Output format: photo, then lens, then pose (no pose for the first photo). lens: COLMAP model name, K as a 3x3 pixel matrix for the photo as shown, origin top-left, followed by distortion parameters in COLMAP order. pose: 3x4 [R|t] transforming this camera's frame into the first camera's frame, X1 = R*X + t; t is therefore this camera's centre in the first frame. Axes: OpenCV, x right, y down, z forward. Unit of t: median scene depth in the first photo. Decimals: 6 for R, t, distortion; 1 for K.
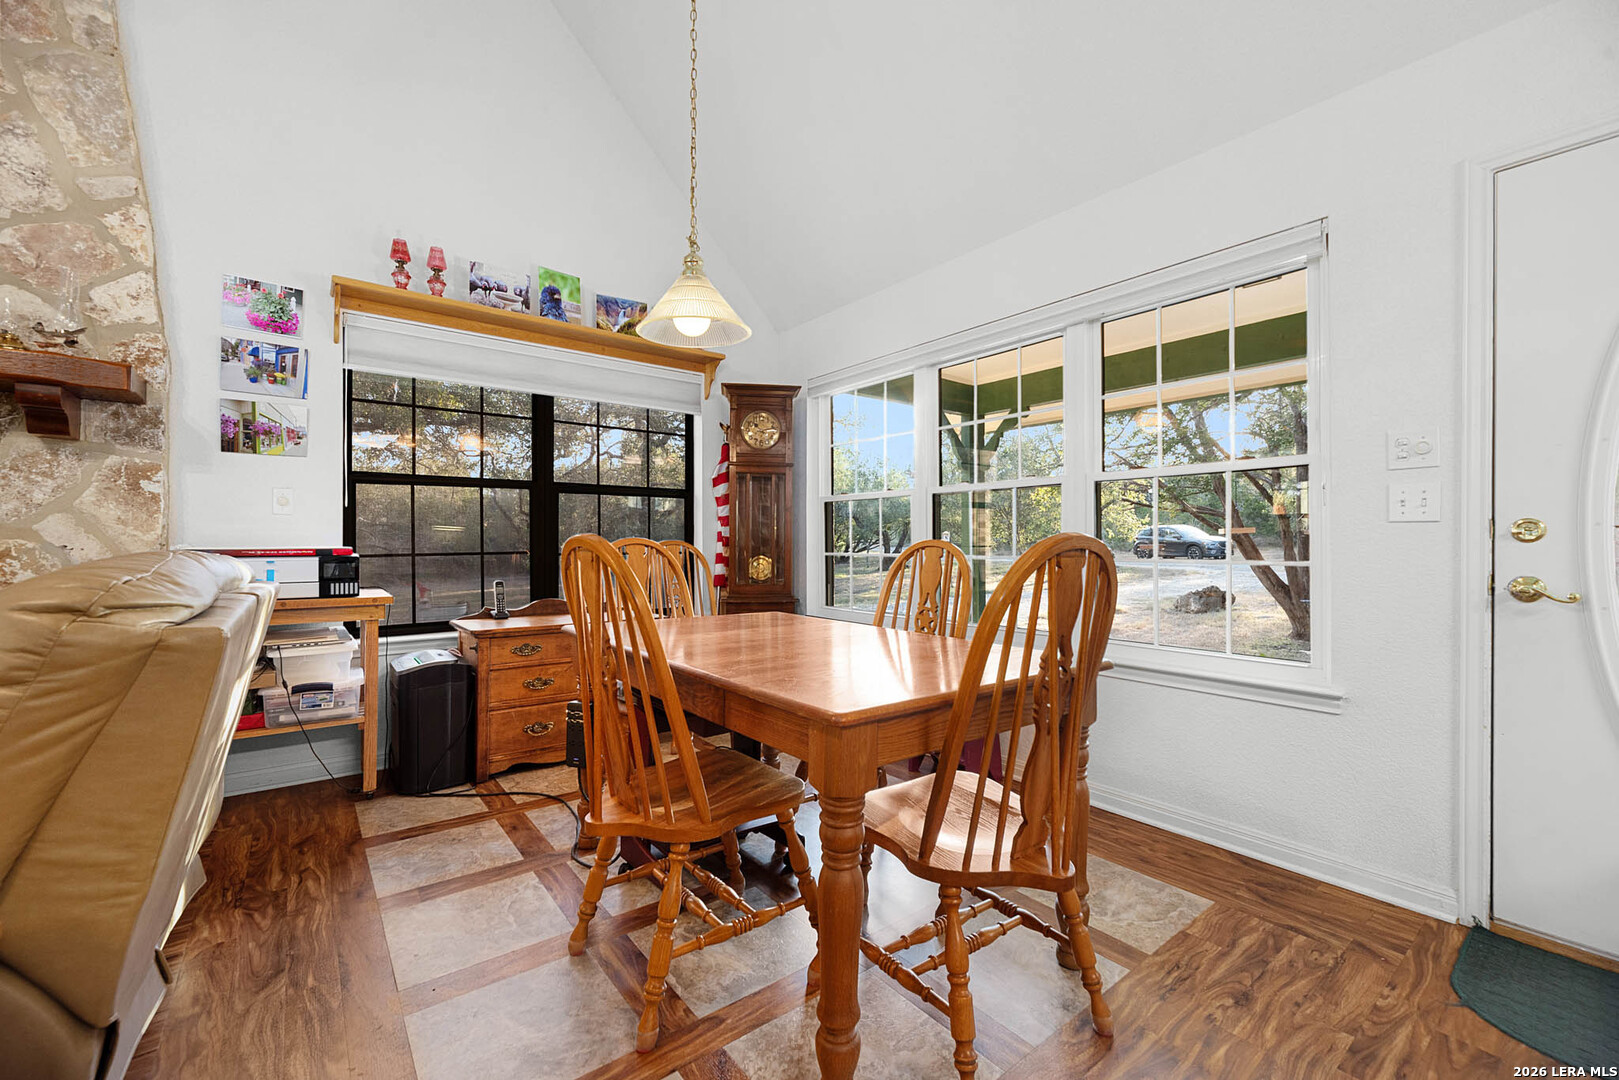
lens RADIAL K [[665.2, 0, 826.2], [0, 665.2, 539.9], [0, 0, 1]] dist [0.001607, -0.000881]
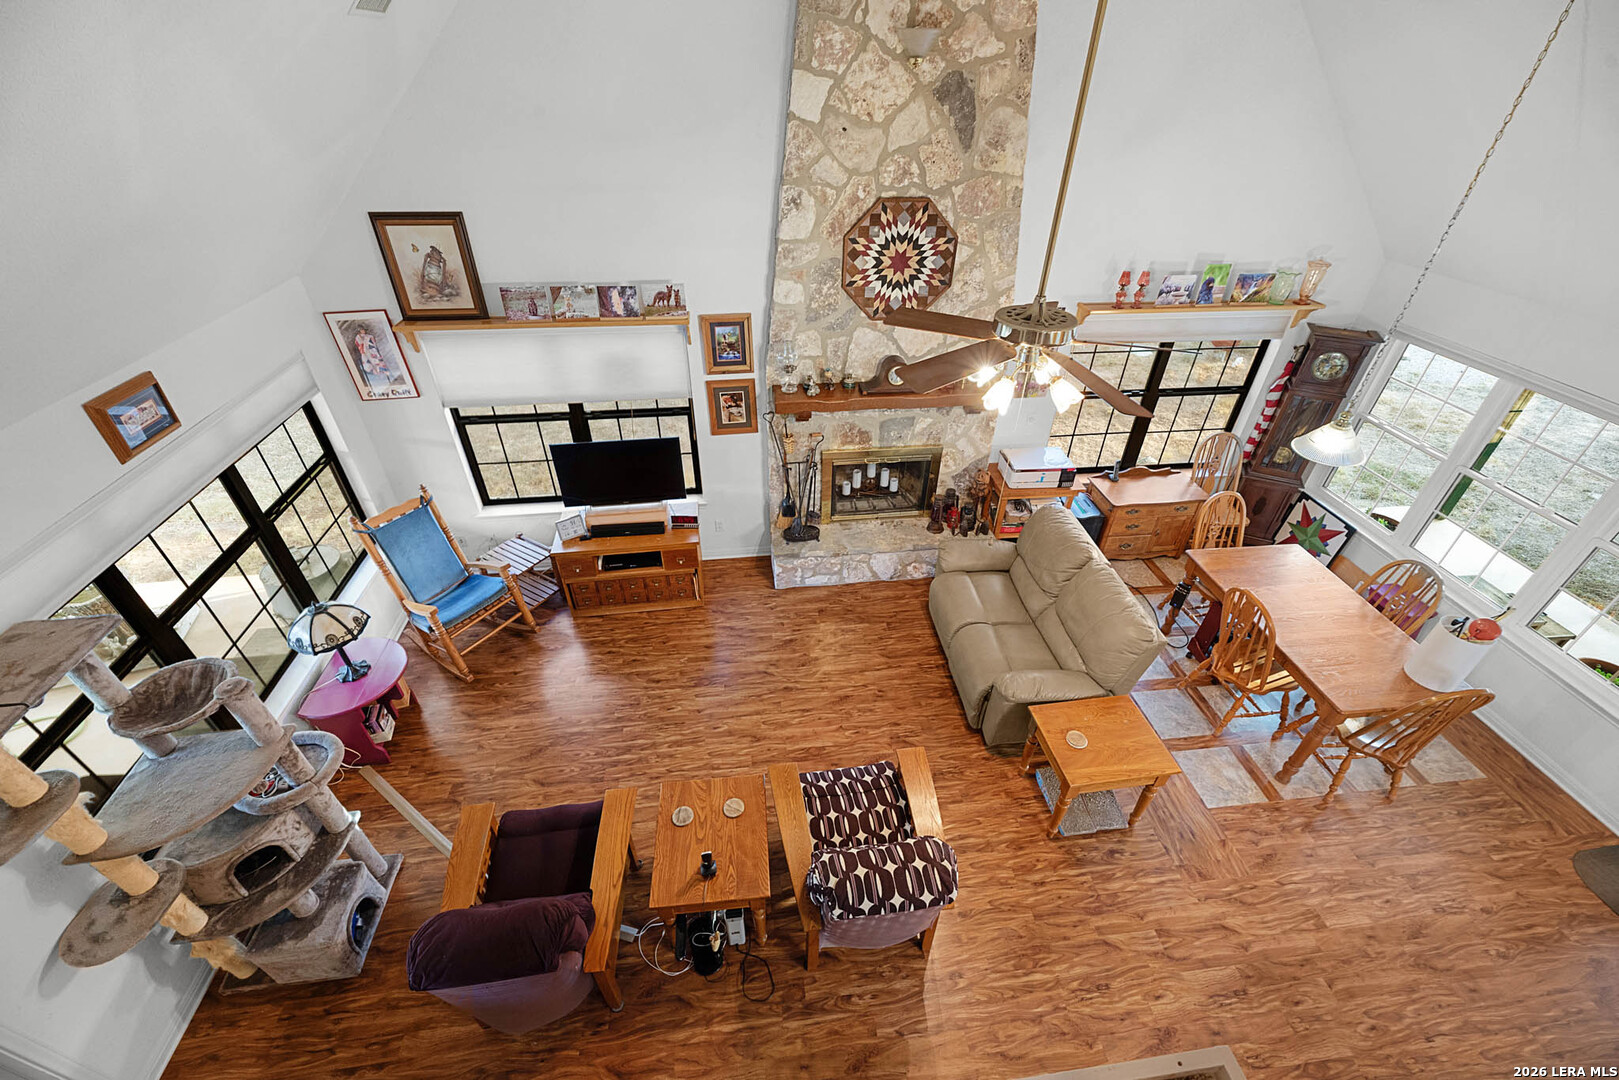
lens RADIAL K [[647.3, 0, 802.1], [0, 647.3, 551.1], [0, 0, 1]] dist [-0.000361, -0.001010]
pose [[0.847311, 0.324199, -0.420665, -0.465309], [-0.003416, 0.795379, 0.606103, -0.920795], [0.531086, -0.512120, 0.675041, -0.865868]]
